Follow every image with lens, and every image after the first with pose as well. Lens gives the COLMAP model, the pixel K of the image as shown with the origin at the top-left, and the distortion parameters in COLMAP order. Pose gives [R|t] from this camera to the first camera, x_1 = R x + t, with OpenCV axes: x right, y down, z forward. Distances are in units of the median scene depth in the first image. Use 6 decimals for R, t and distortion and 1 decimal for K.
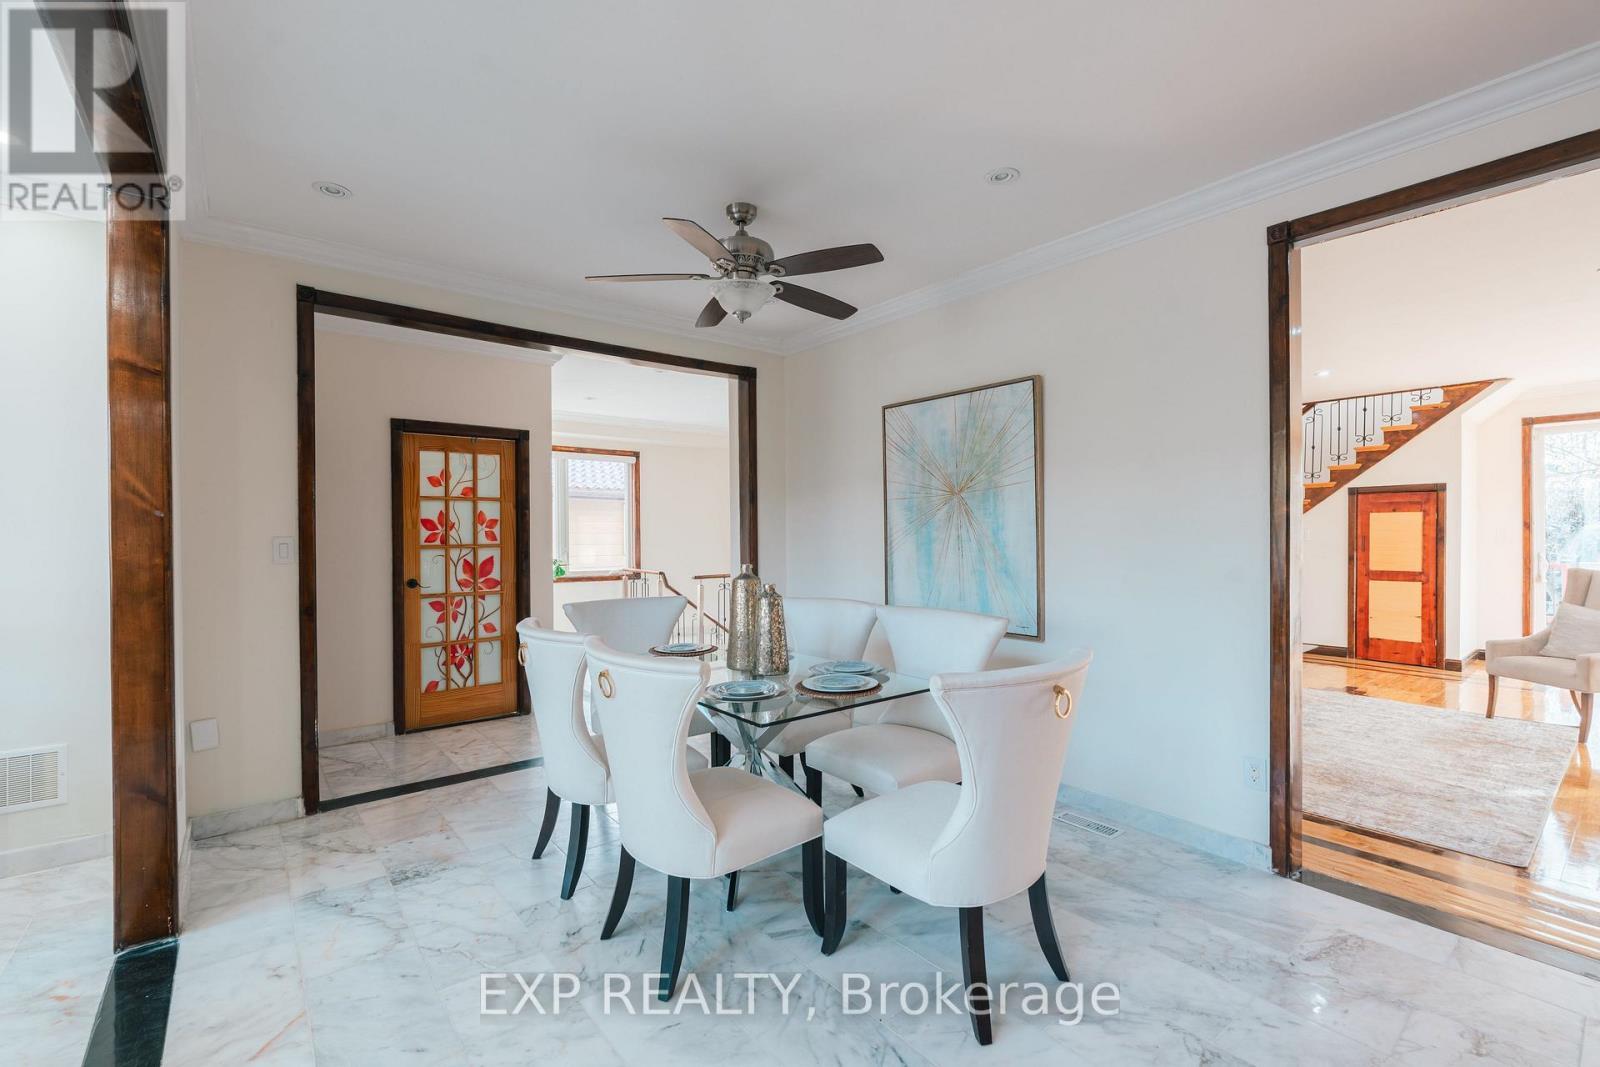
lens RADIAL K [[689.8, 0, 806.1], [0, 689.8, 526.2], [0, 0, 1]] dist [0.001074, -0.000185]
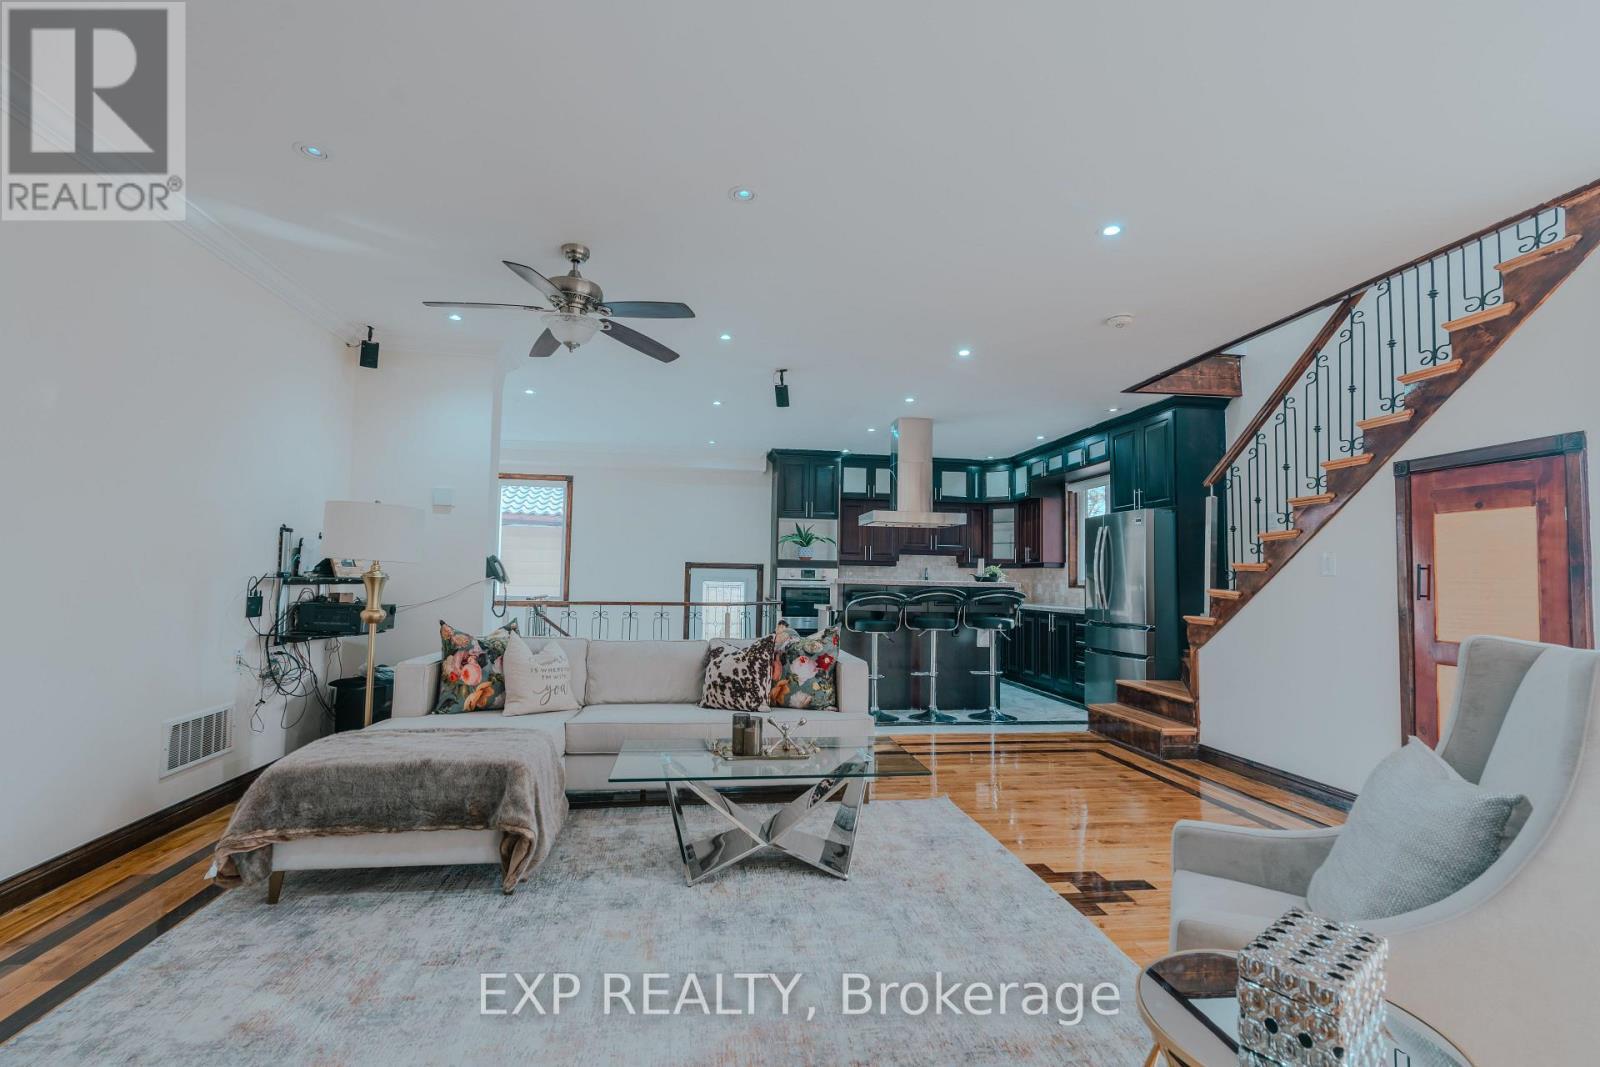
lens RADIAL K [[689.8, 0, 807.3], [0, 689.8, 535.3], [0, 0, 1]] dist [0.001074, -0.000185]
pose [[0.854875, -0.009428, -0.518748, 0.700197], [-0.016272, 0.998856, -0.044969, 0.022309], [0.518578, 0.046884, 0.853744, 0.395808]]
